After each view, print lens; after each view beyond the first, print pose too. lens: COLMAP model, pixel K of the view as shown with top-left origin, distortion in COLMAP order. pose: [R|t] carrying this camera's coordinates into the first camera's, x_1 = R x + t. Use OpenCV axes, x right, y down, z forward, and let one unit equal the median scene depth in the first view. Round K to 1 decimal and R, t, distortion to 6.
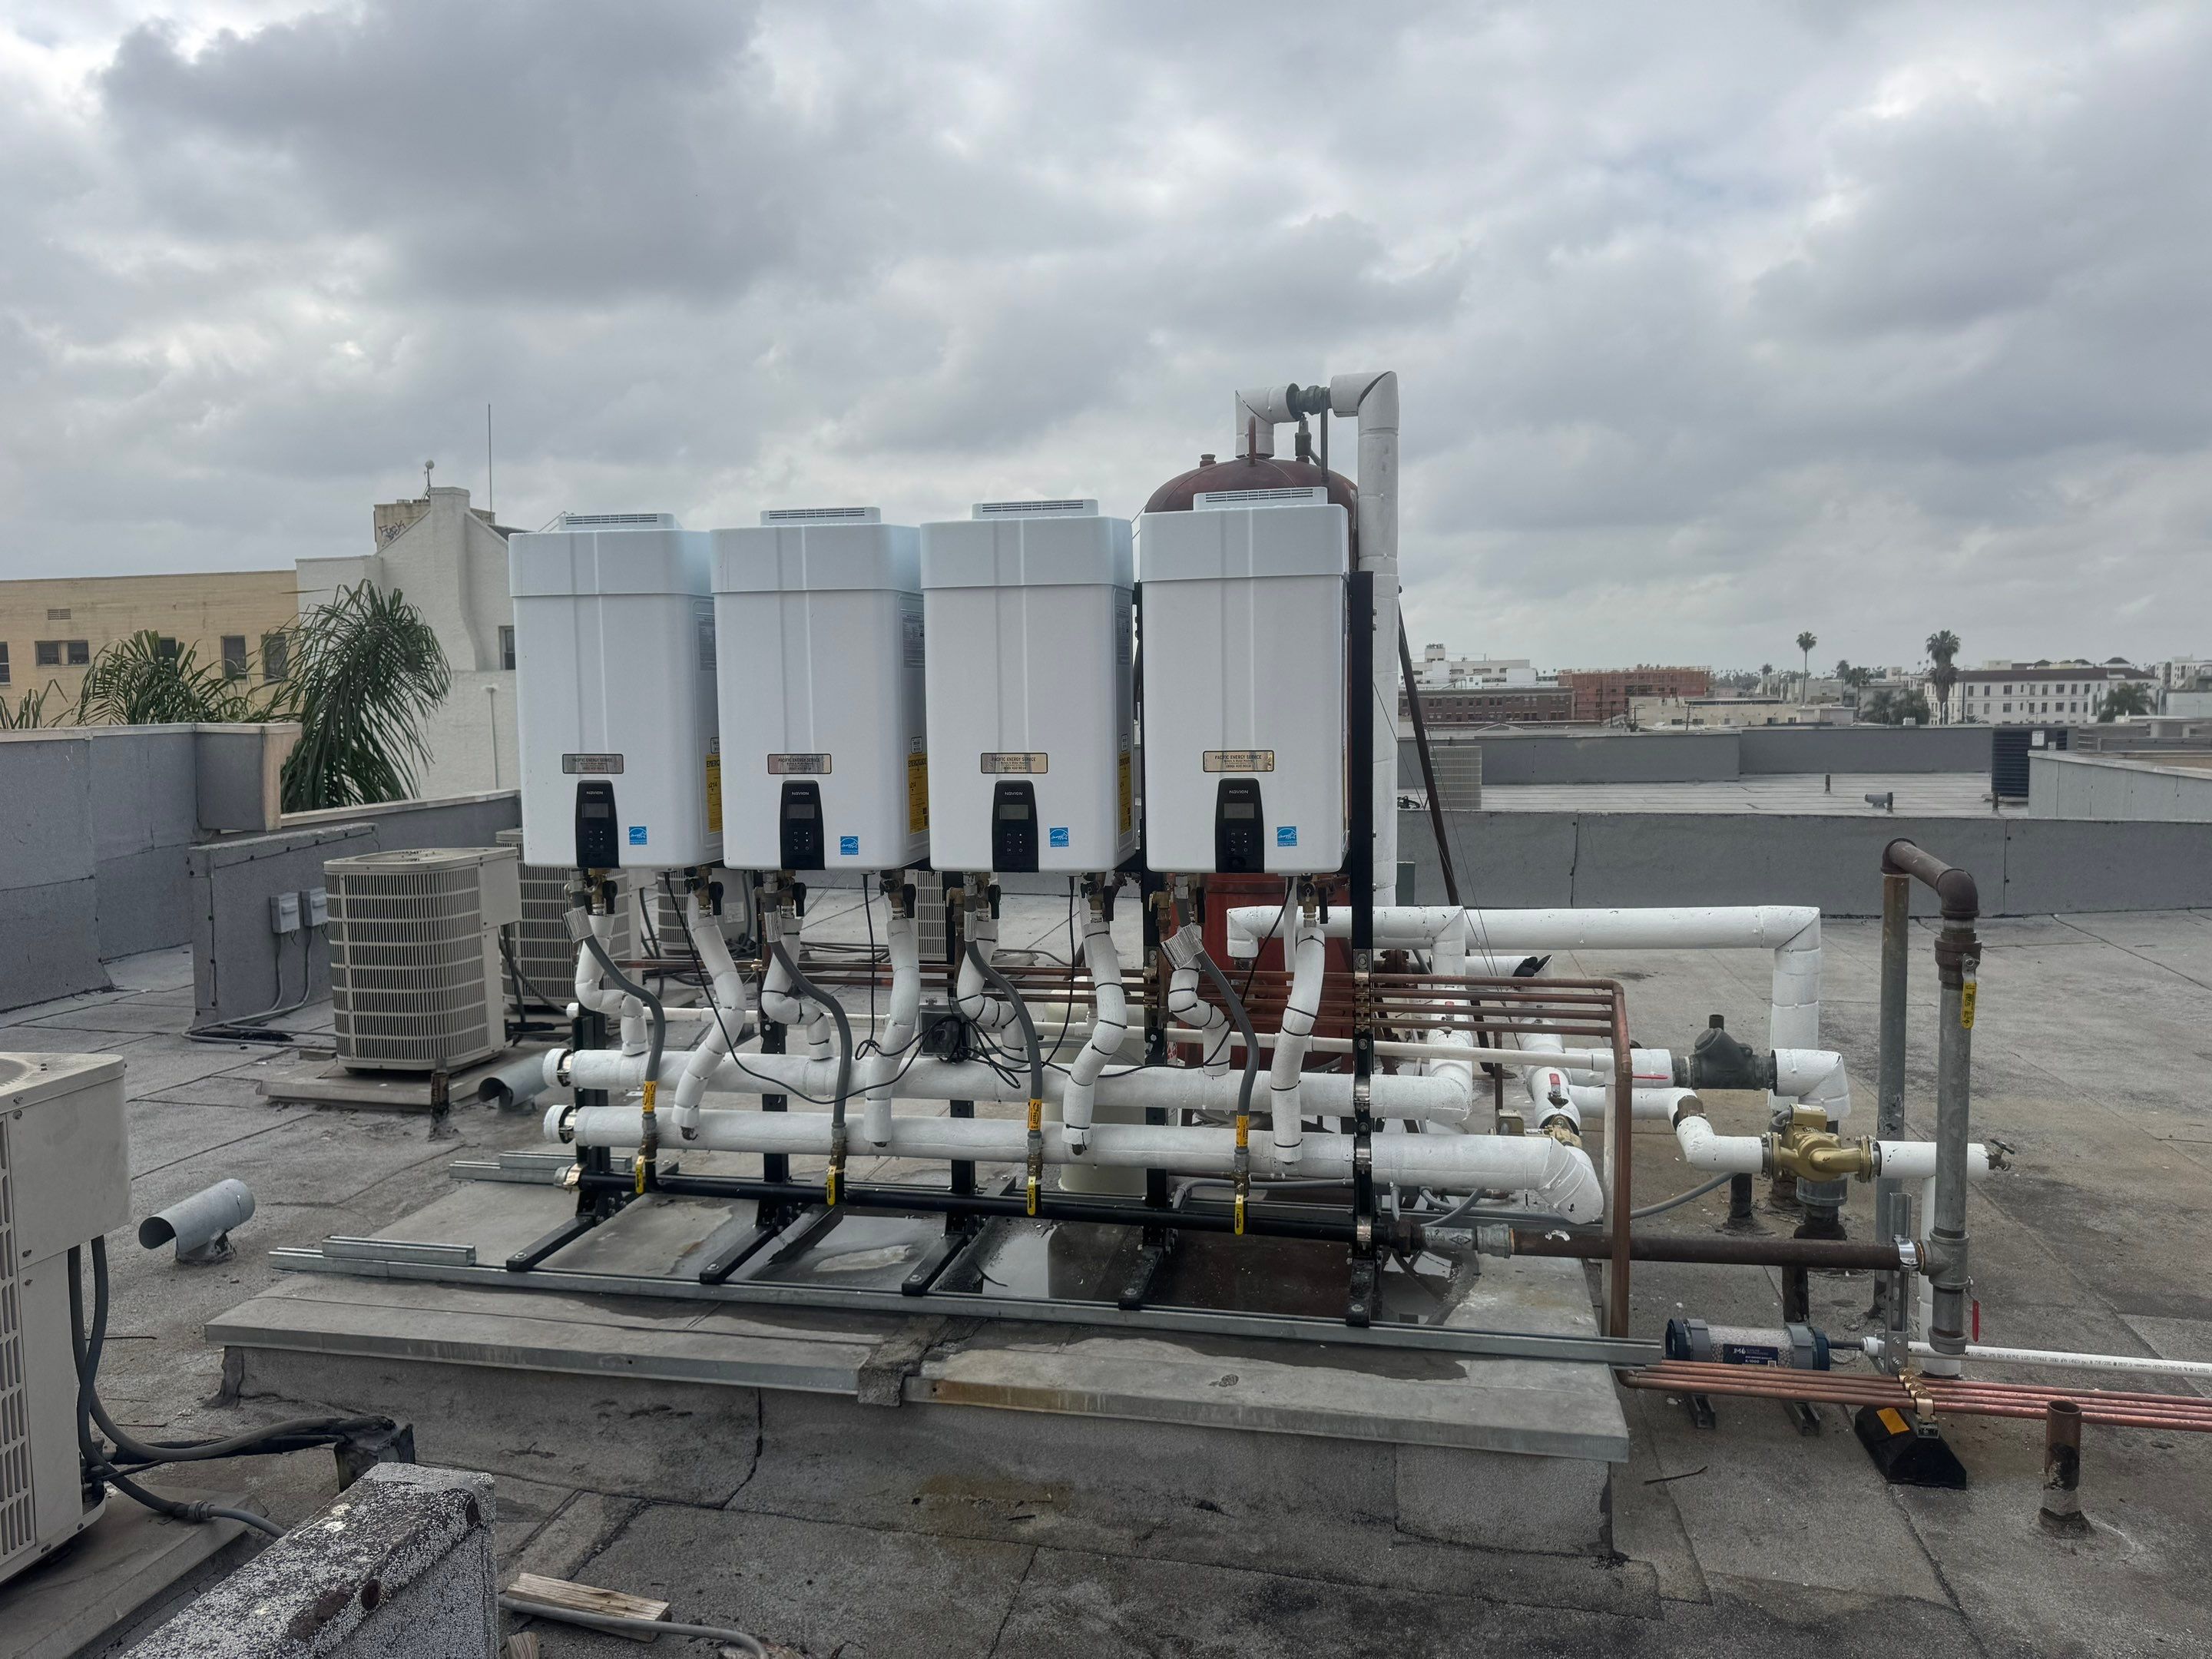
lens RADIAL K [[1541.0, 0, 1106.0], [0, 1541.0, 829.5], [0, 0, 1]] dist [0.052835, -0.048863]
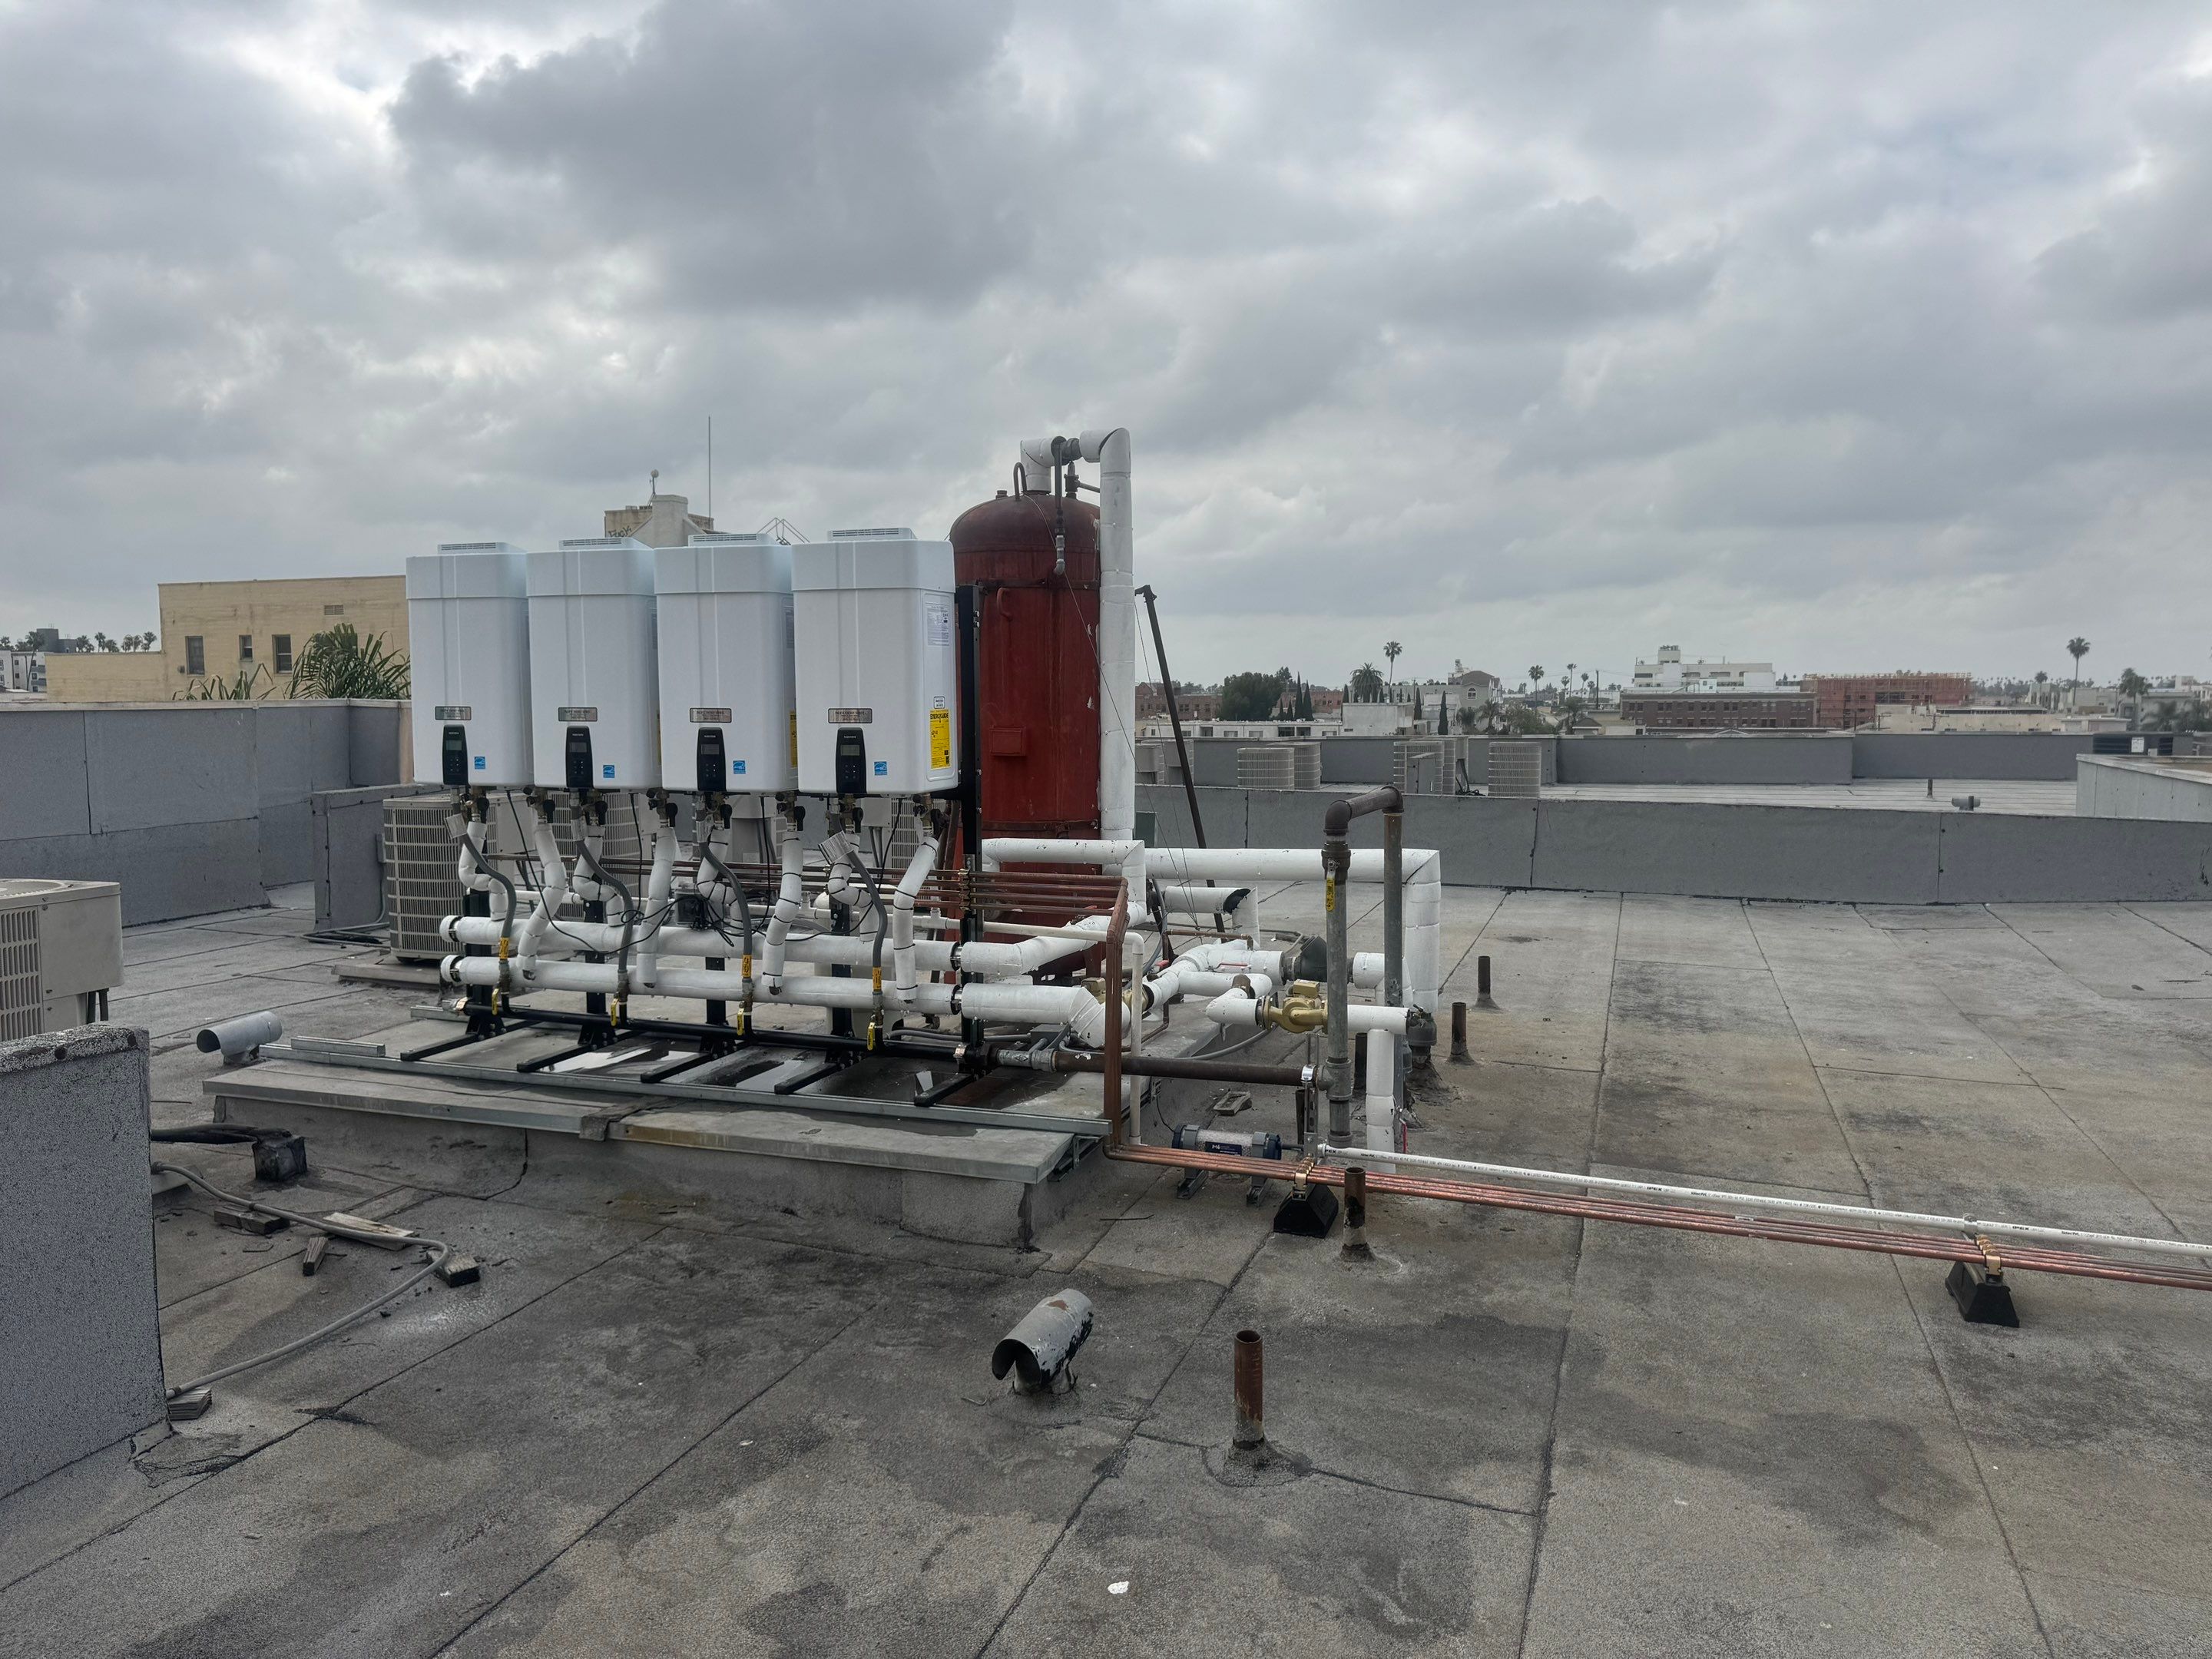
lens RADIAL K [[1531.1, 0, 1106.0], [0, 1531.1, 829.5], [0, 0, 1]] dist [0.078370, -0.089366]
pose [[0.990594, 0.024227, -0.134675, 0.462510], [-0.024151, 0.999706, 0.002201, 0.047458], [0.134689, 0.001073, 0.990887, -0.355446]]
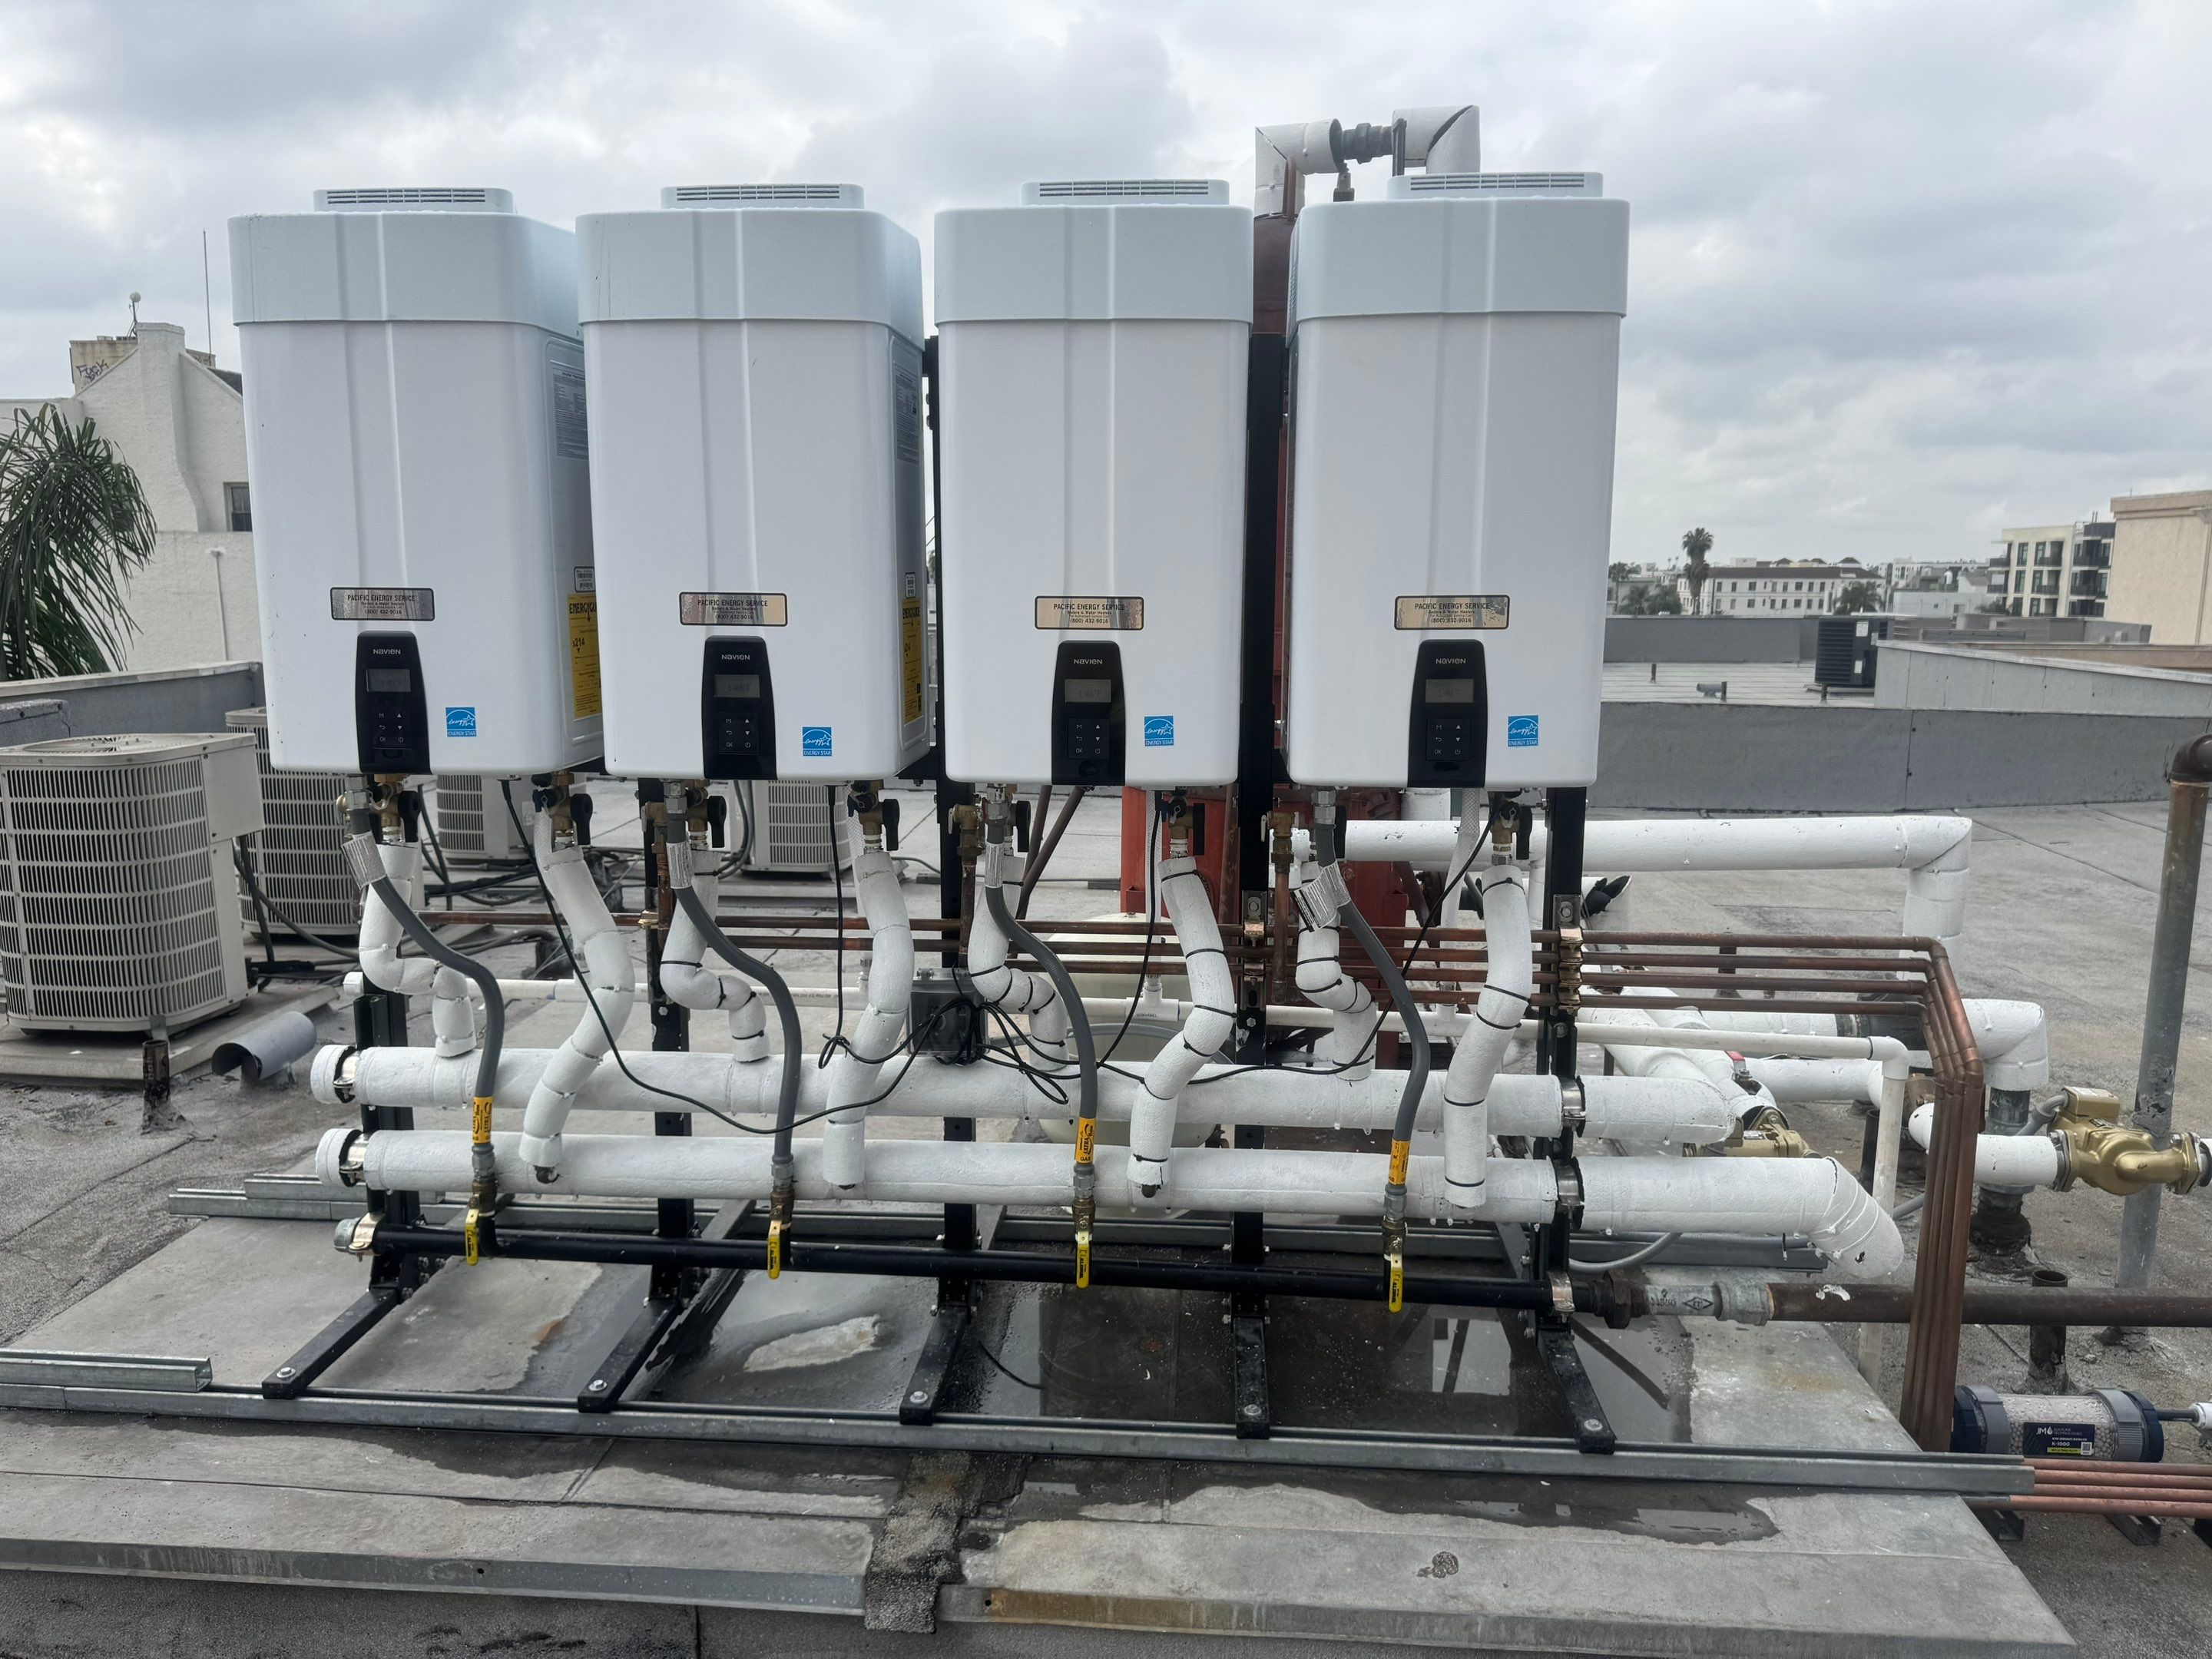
lens RADIAL K [[1555.1, 0, 1106.0], [0, 1555.1, 829.5], [0, 0, 1]] dist [0.006866, 0.003164]
pose [[0.990632, -0.003363, 0.136515, -0.127268], [-0.006759, 0.997264, 0.073615, -0.000977], [-0.136389, -0.073848, 0.987899, 0.332152]]
